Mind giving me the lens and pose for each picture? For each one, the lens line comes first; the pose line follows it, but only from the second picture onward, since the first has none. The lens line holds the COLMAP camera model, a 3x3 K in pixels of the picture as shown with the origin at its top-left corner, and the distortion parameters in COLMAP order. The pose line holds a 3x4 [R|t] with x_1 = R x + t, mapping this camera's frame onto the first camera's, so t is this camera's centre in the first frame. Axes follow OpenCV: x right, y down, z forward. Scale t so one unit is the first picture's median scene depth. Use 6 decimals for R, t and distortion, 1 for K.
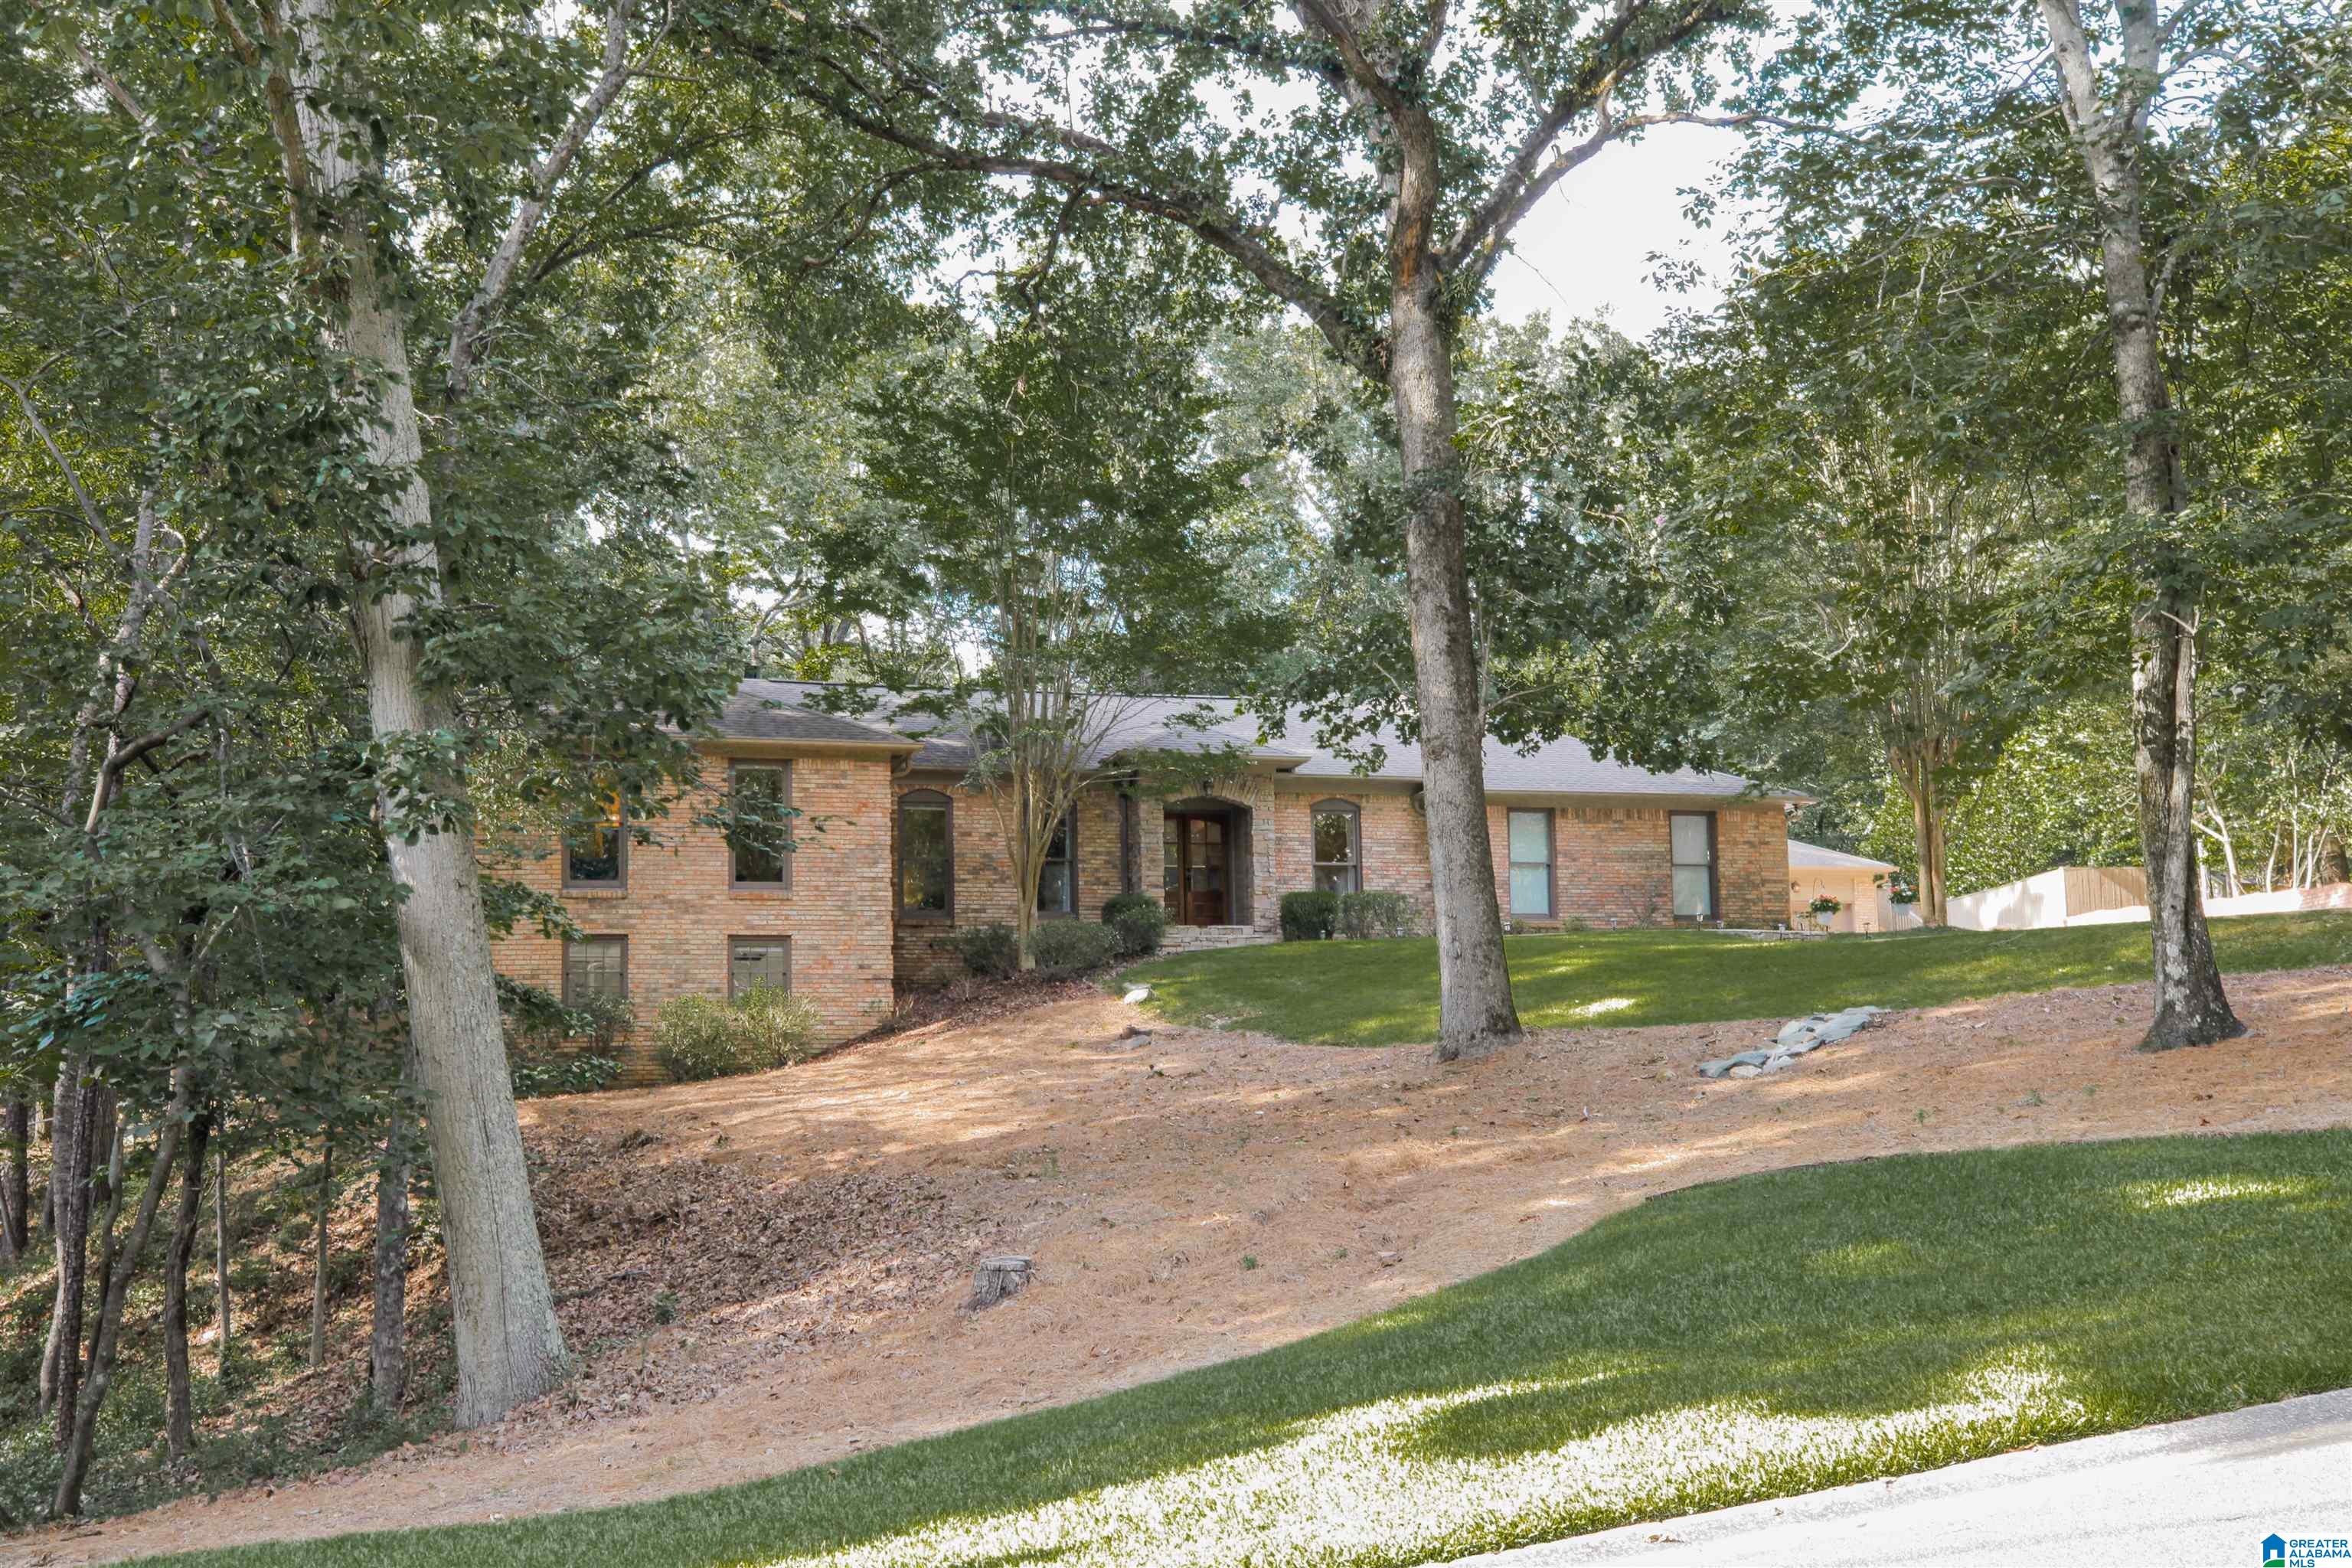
lens RADIAL K [[2426.9, 0, 1063.1], [0, 2426.9, 786.2], [0, 0, 1]] dist [0.009179, -0.003438]
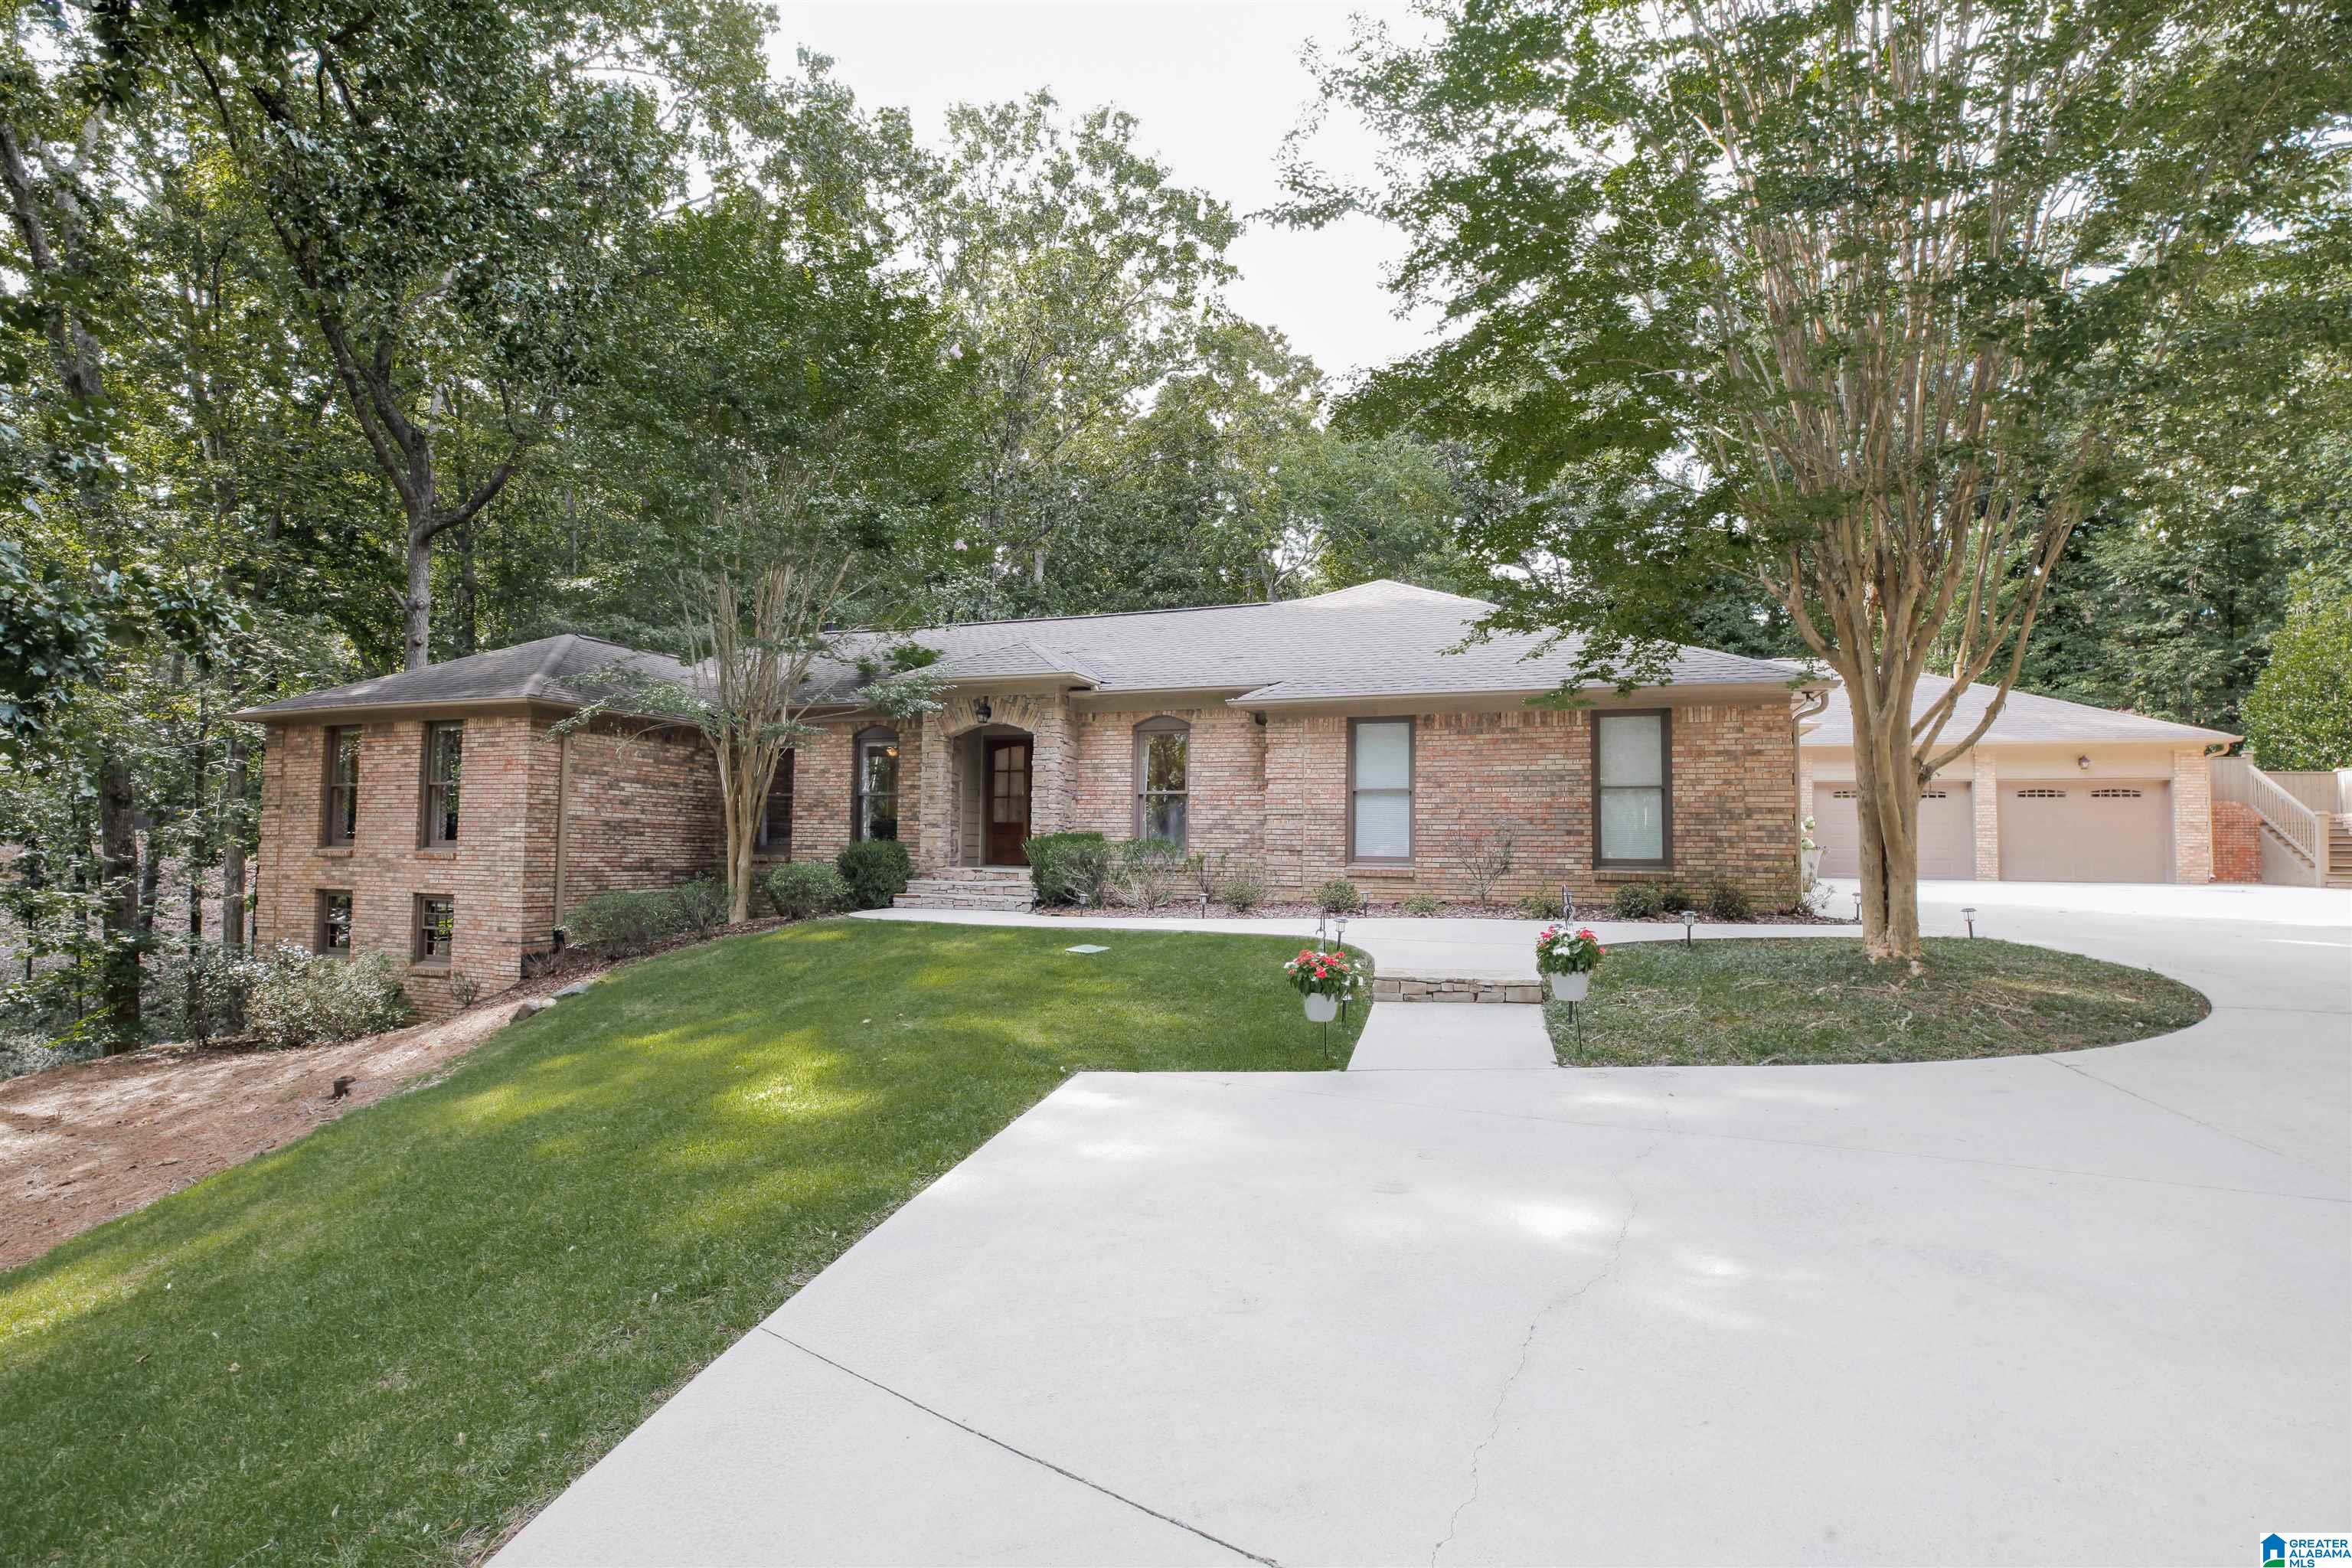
lens RADIAL K [[1074.4, 0, 1176.0], [0, 1074.4, 784.0], [0, 0, 1]] dist [-0.020535, 0.000650]
pose [[0.835220, -0.007877, -0.549860, 0.336821], [0.059986, 0.995236, 0.076859, 0.000041], [0.546635, -0.097178, 0.831713, 0.712546]]
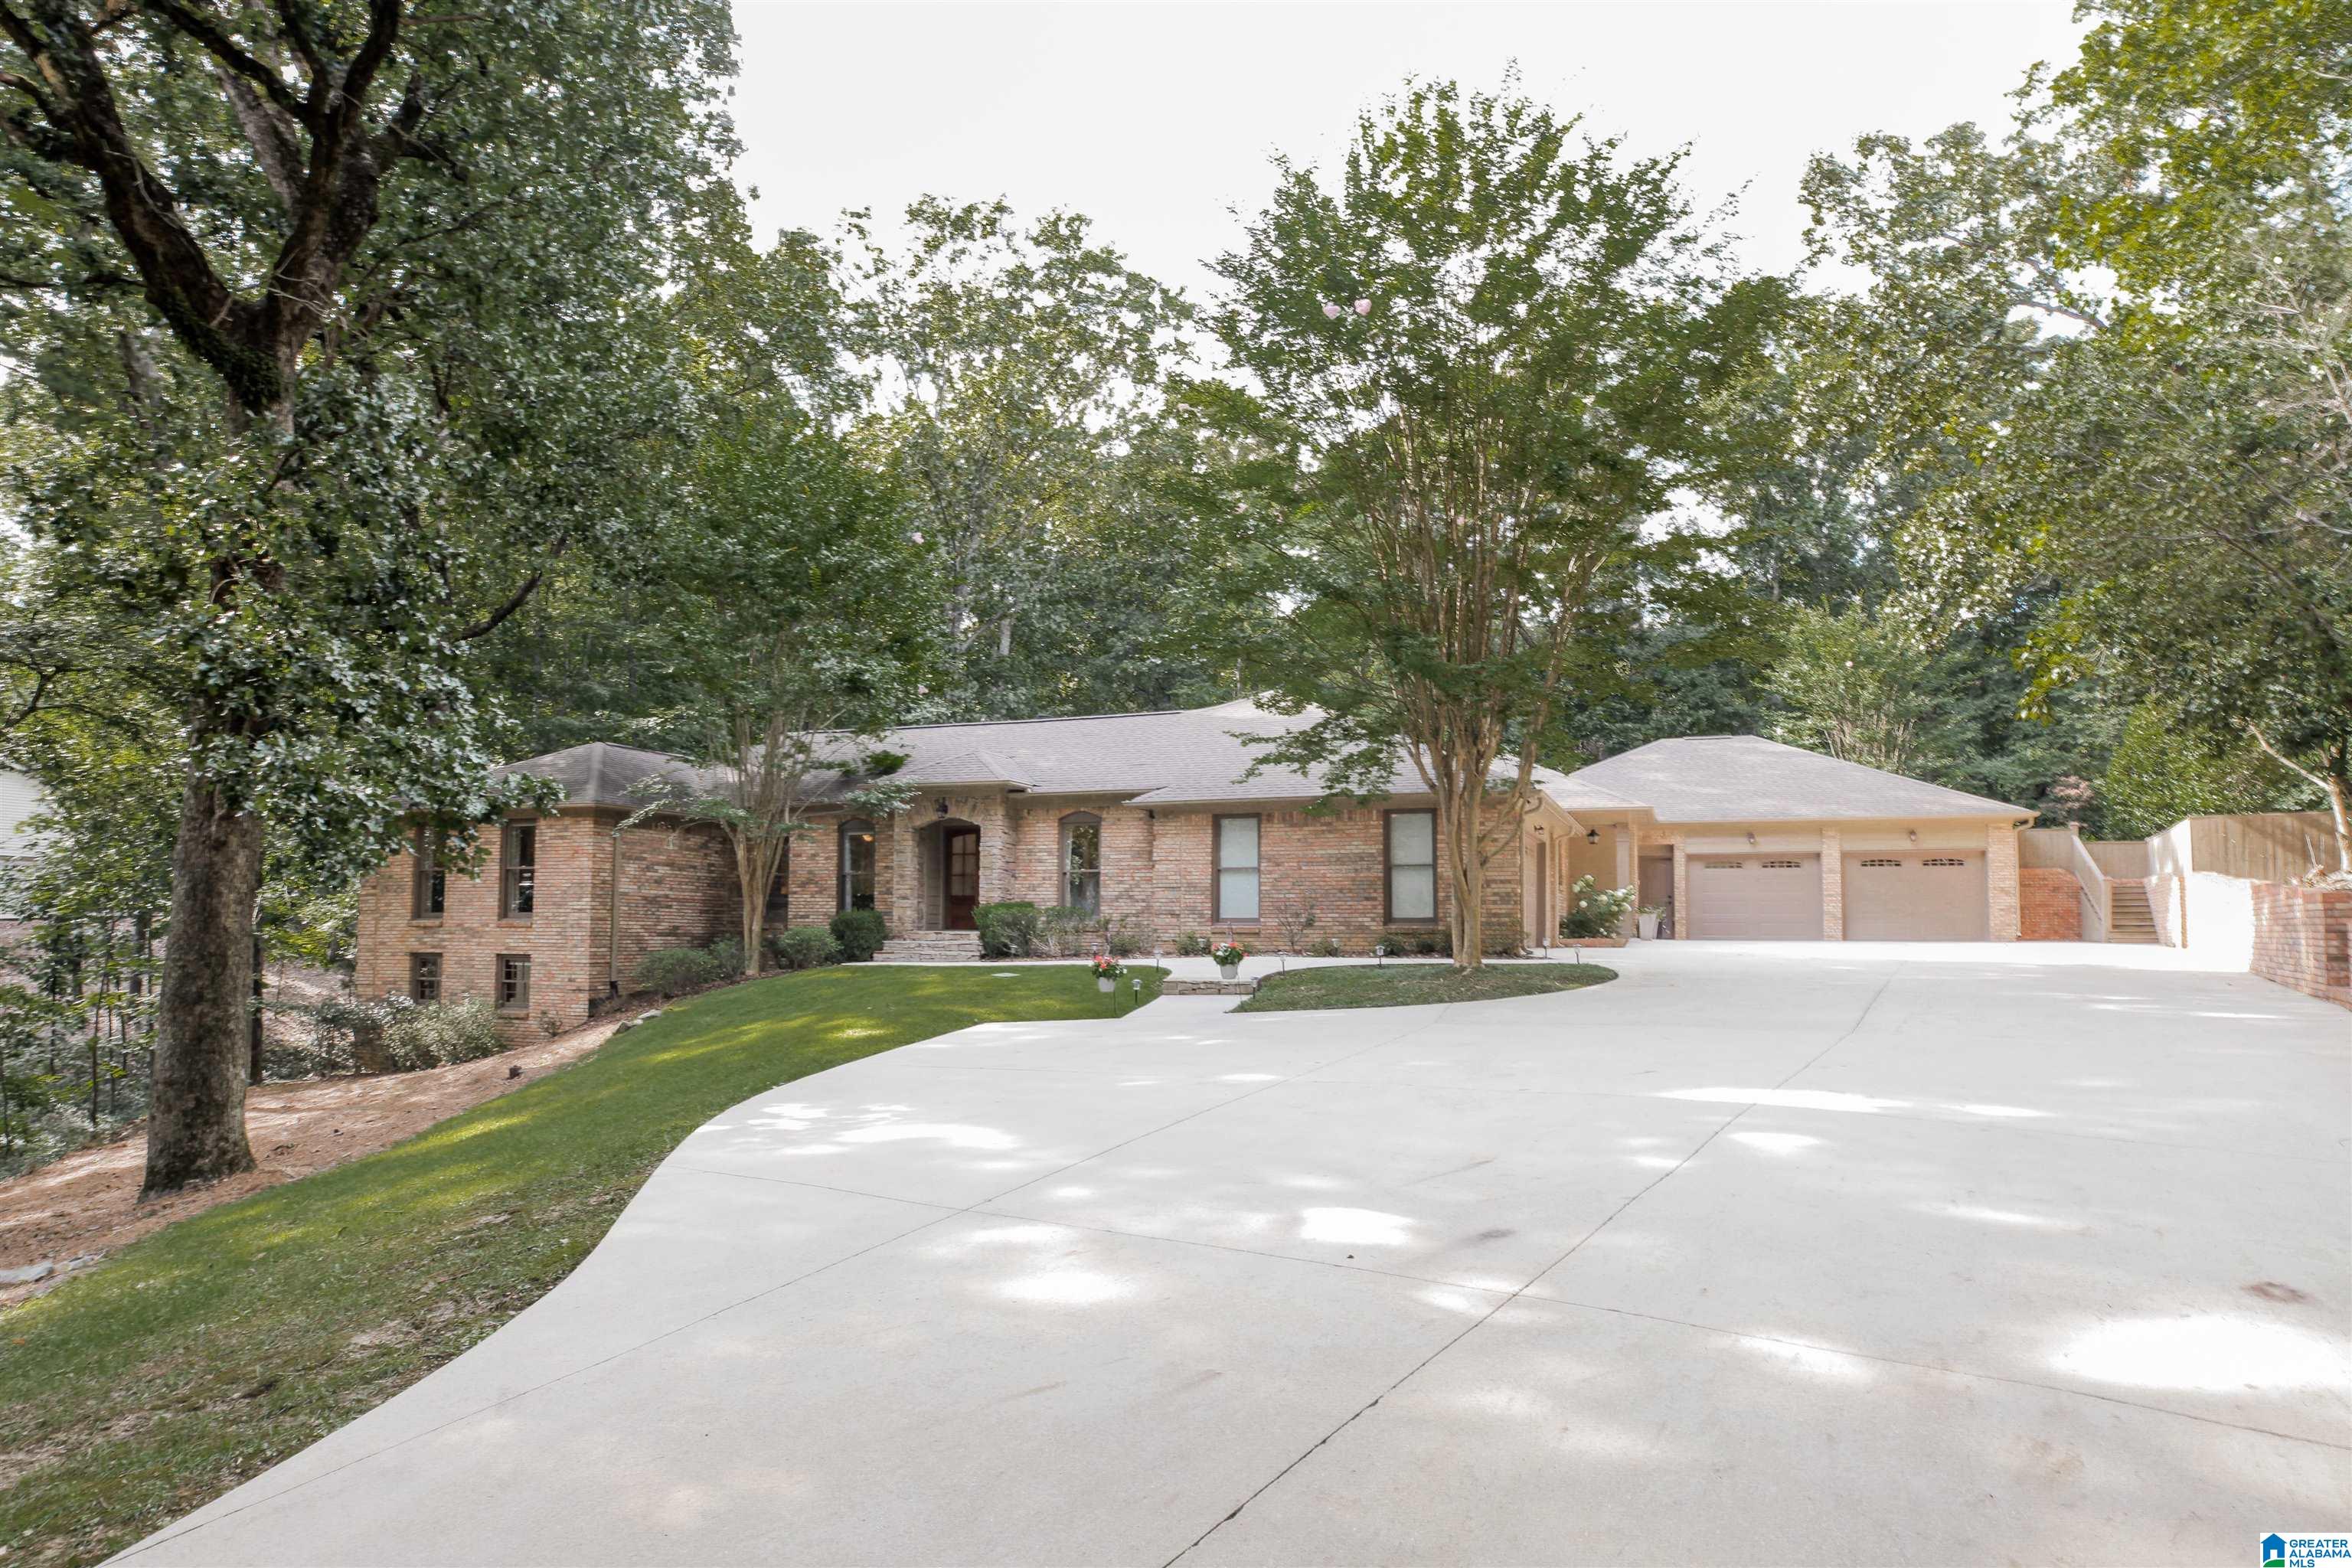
lens RADIAL K [[1291.3, 0, 1179.0], [0, 1291.3, 831.9], [0, 0, 1]] dist [-0.006236, -0.000213]
pose [[0.831843, -0.023488, -0.554513, 0.494062], [0.068922, 0.995742, 0.061214, -0.019382], [0.550714, -0.089139, 0.829920, 0.557179]]
